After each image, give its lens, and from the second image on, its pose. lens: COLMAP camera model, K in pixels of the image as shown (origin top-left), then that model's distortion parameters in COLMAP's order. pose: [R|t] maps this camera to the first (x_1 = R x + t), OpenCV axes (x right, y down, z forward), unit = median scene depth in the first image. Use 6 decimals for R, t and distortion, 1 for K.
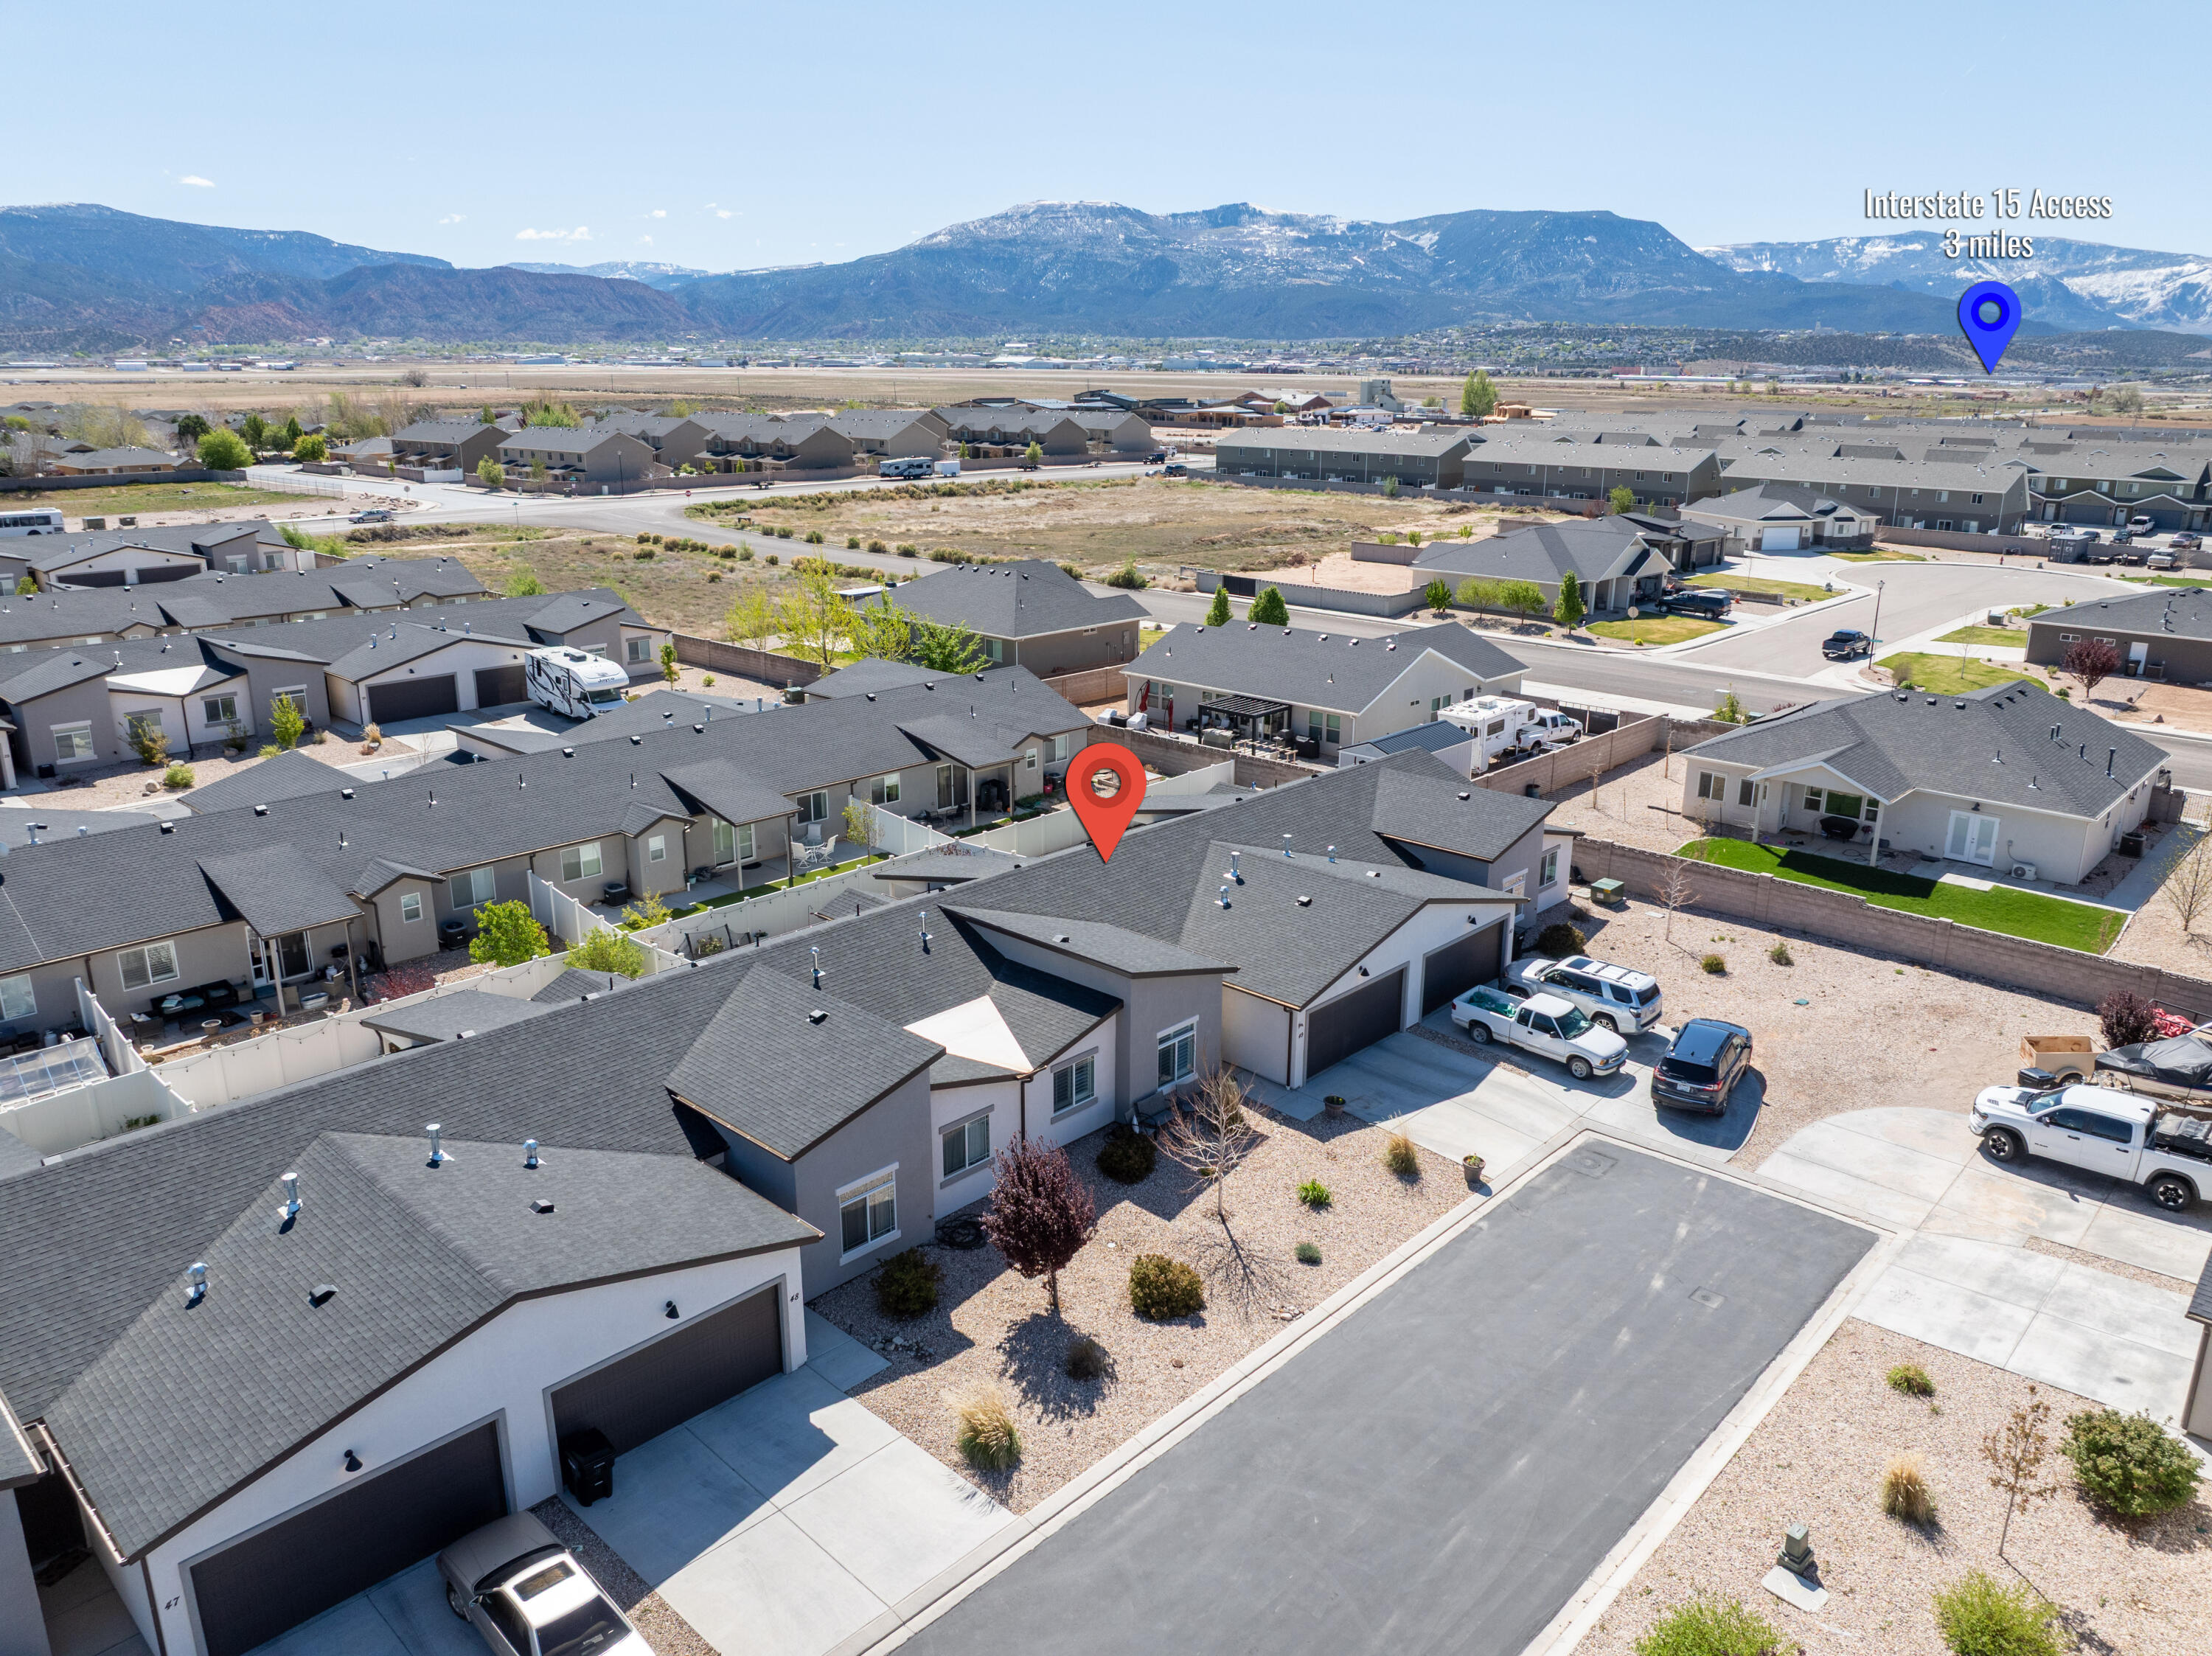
lens RADIAL K [[1556.2, 0, 1115.5], [0, 1556.2, 821.2], [0, 0, 1]] dist [-0.070279, 0.052127]
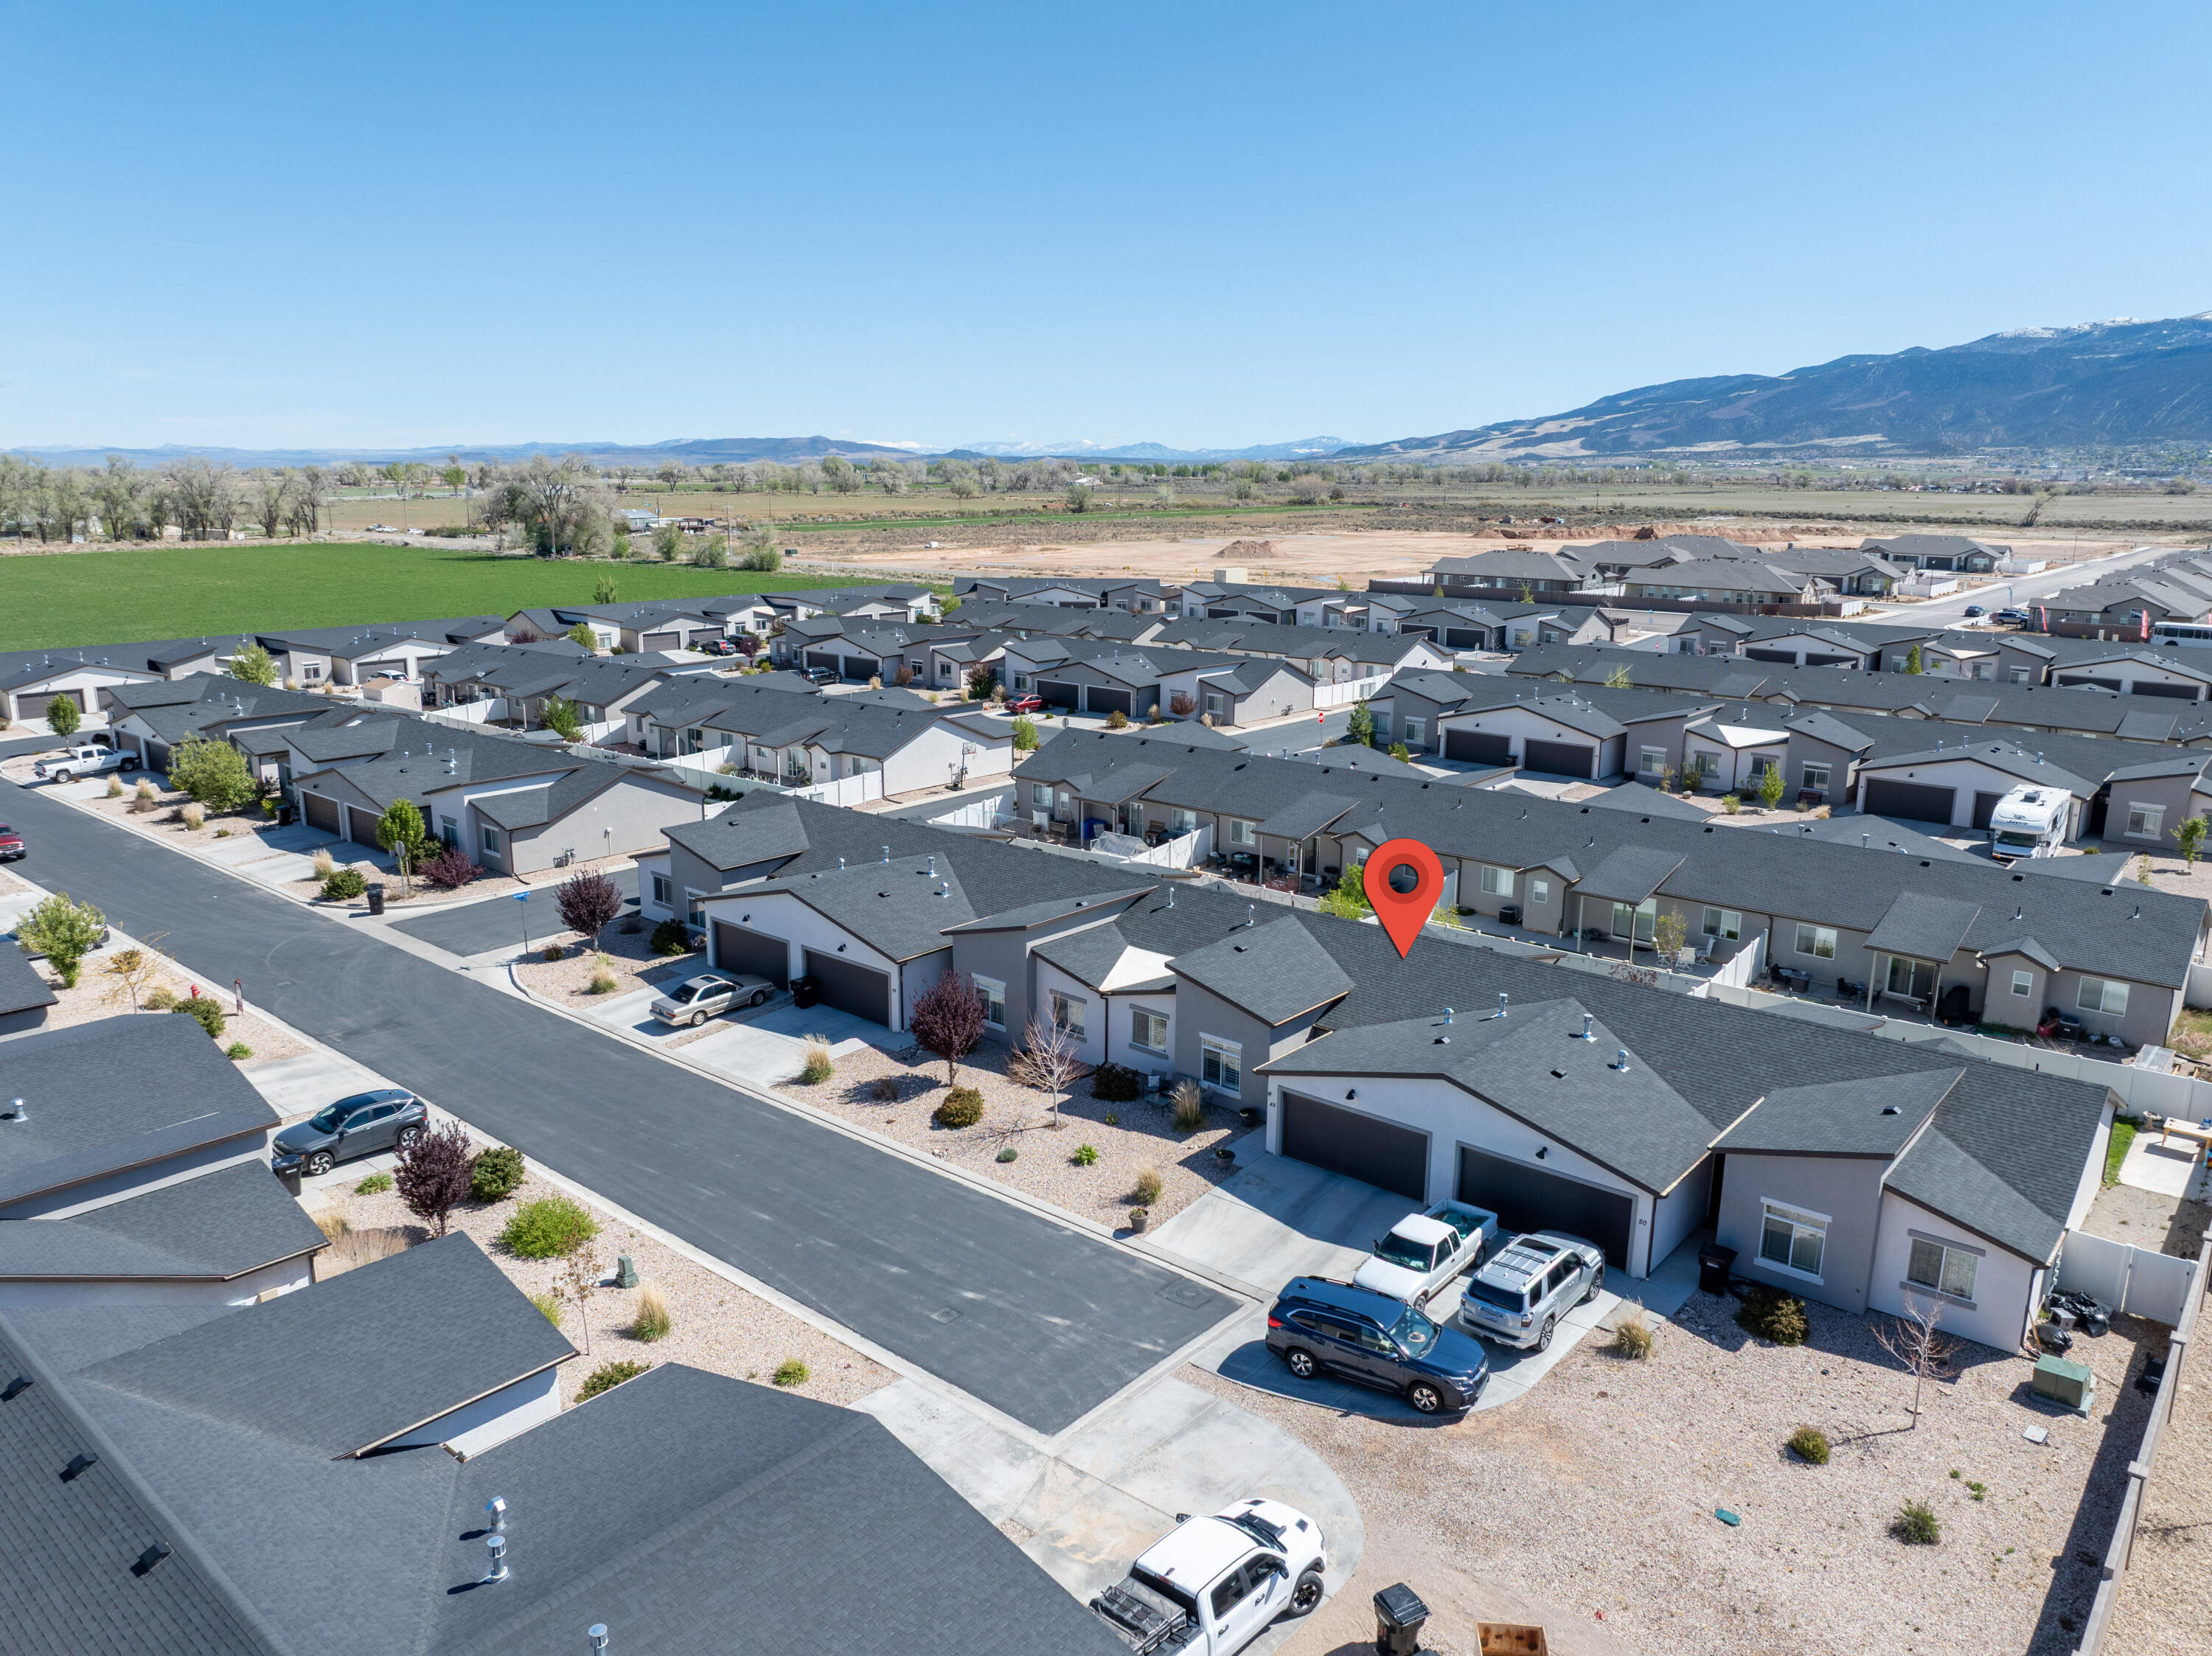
lens RADIAL K [[1557.7, 0, 1106.0], [0, 1557.7, 828.0], [0, 0, 1]] dist [-0.039583, 0.001746]
pose [[0.045621, 0.218839, -0.974694, 0.632875], [-0.286302, 0.937643, 0.197120, -0.126019], [0.957053, 0.270064, 0.105430, 0.399447]]
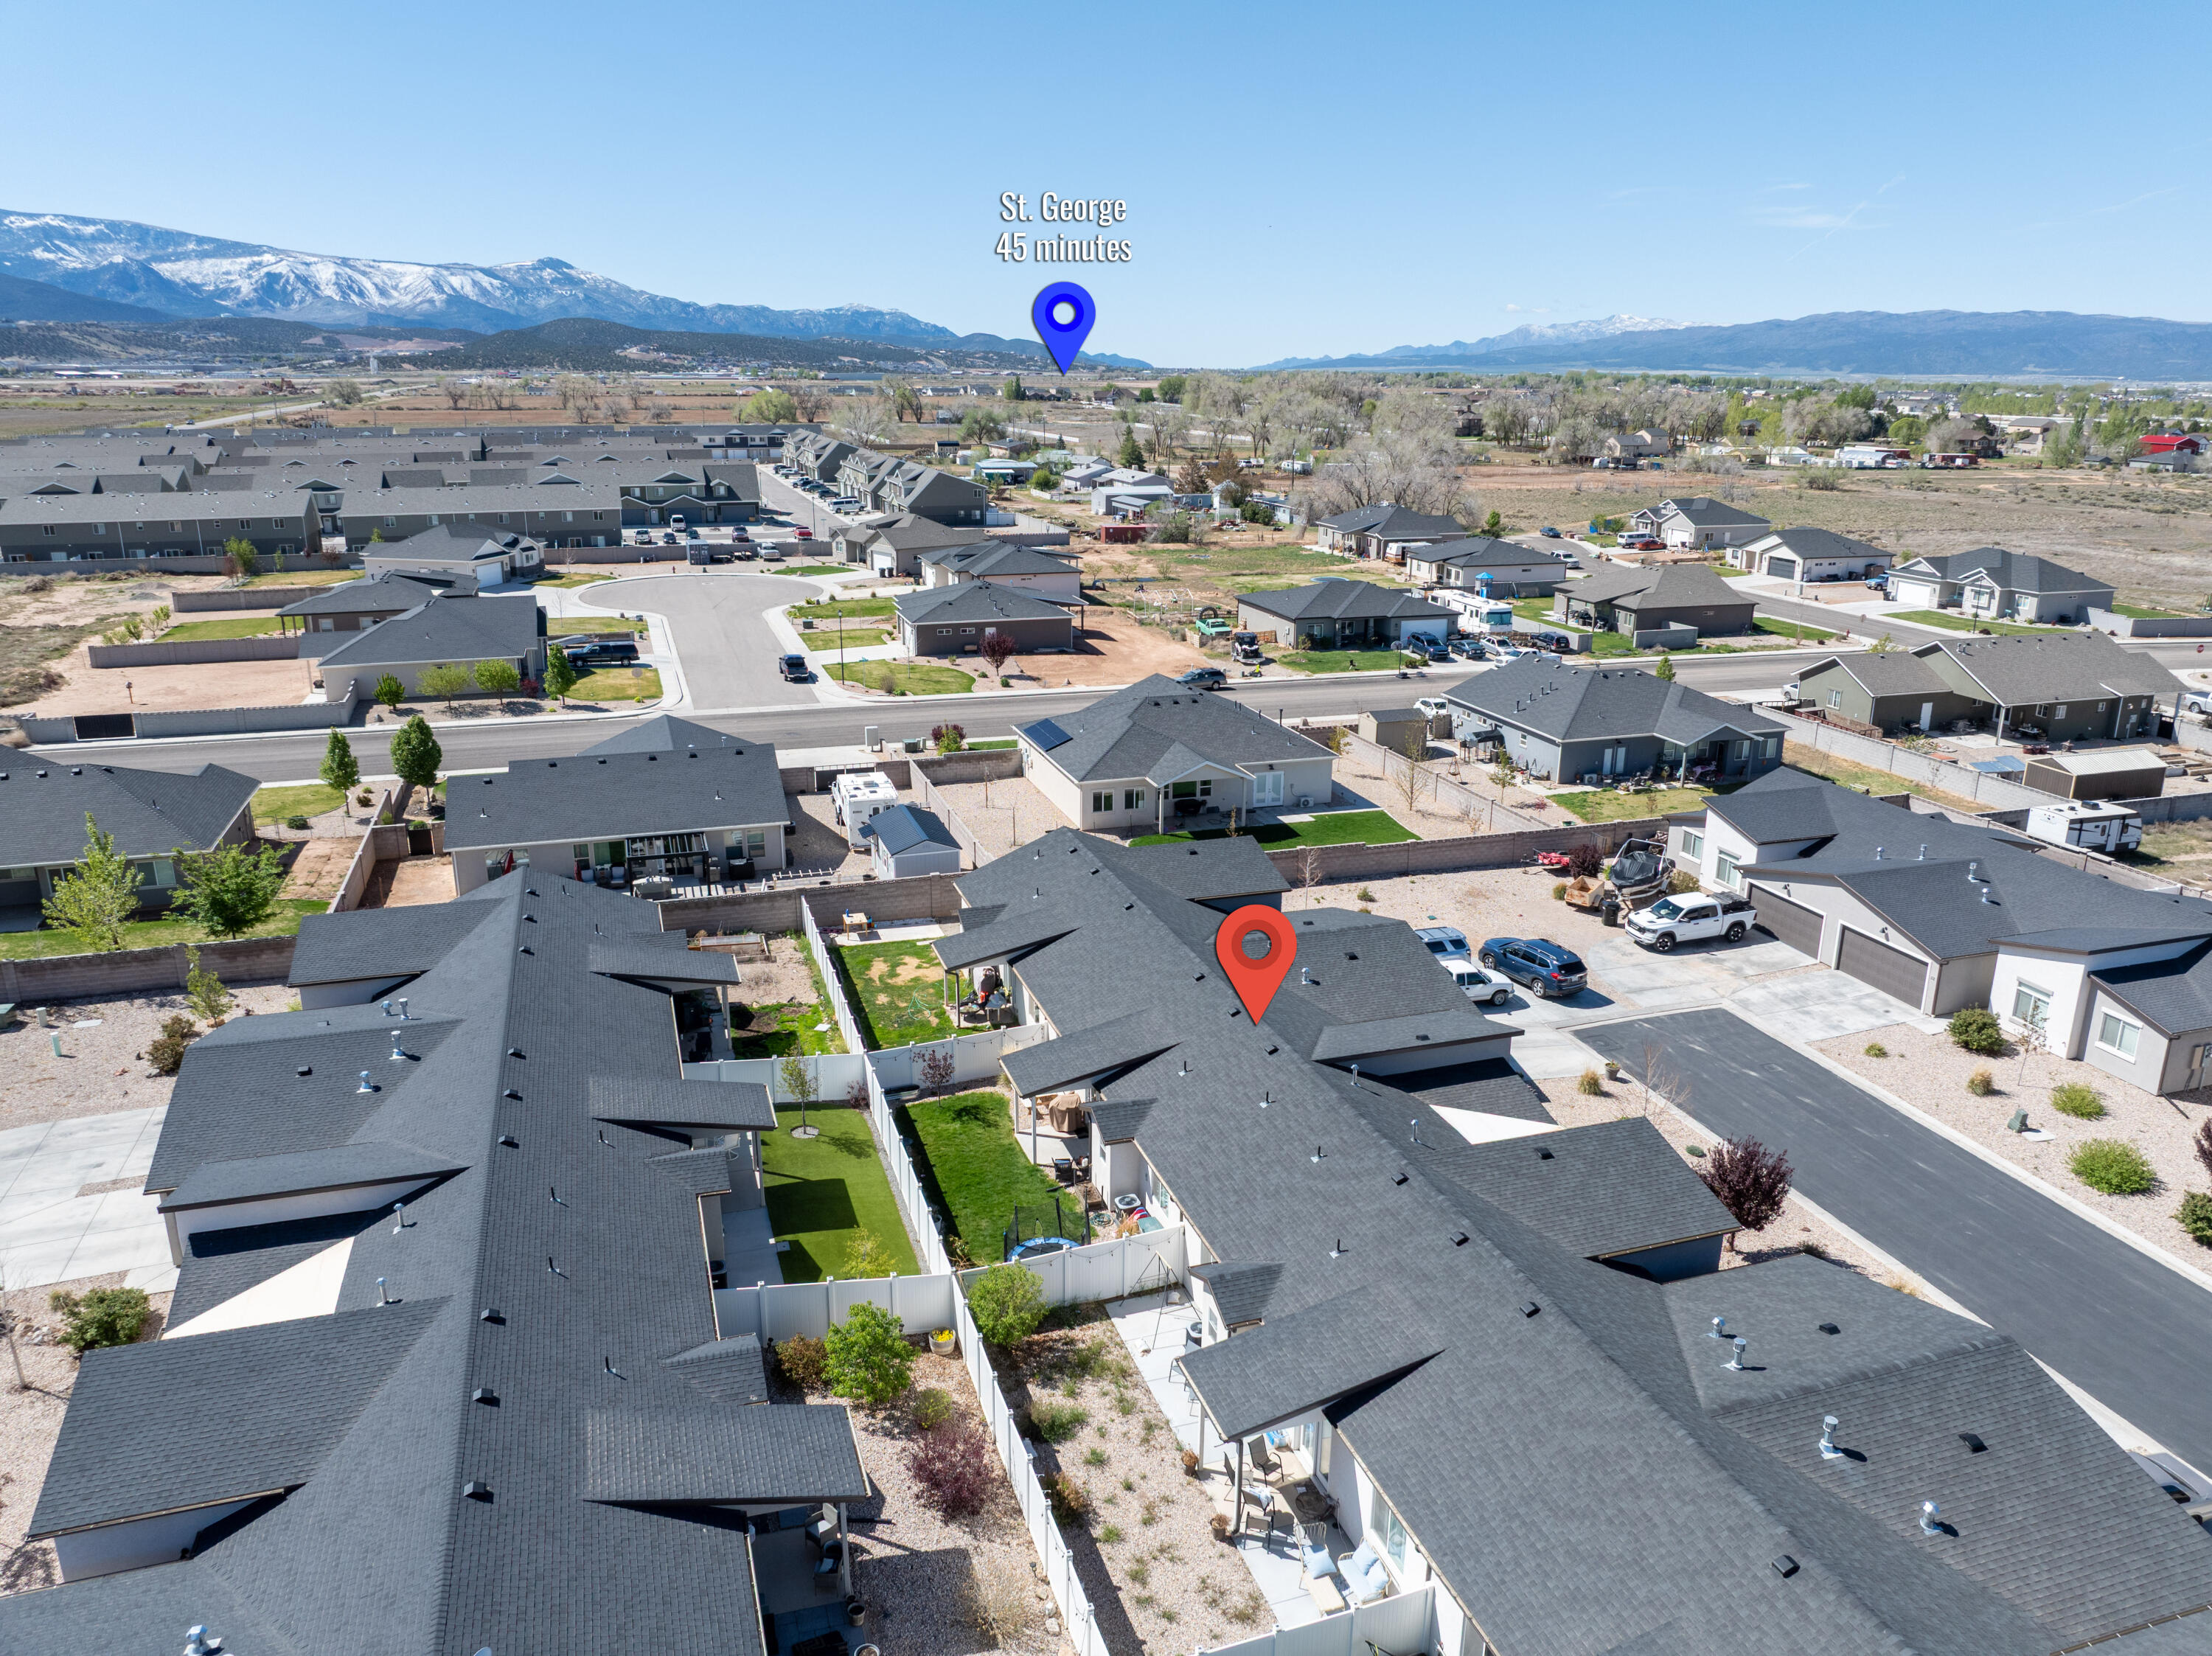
lens RADIAL K [[1557.7, 0, 1106.0], [0, 1557.7, 828.0], [0, 0, 1]] dist [-0.039583, 0.001746]
pose [[0.483572, -0.252079, 0.838221, -0.595928], [0.242065, 0.958799, 0.148692, -0.167579], [-0.841167, 0.131000, 0.524668, 0.306497]]
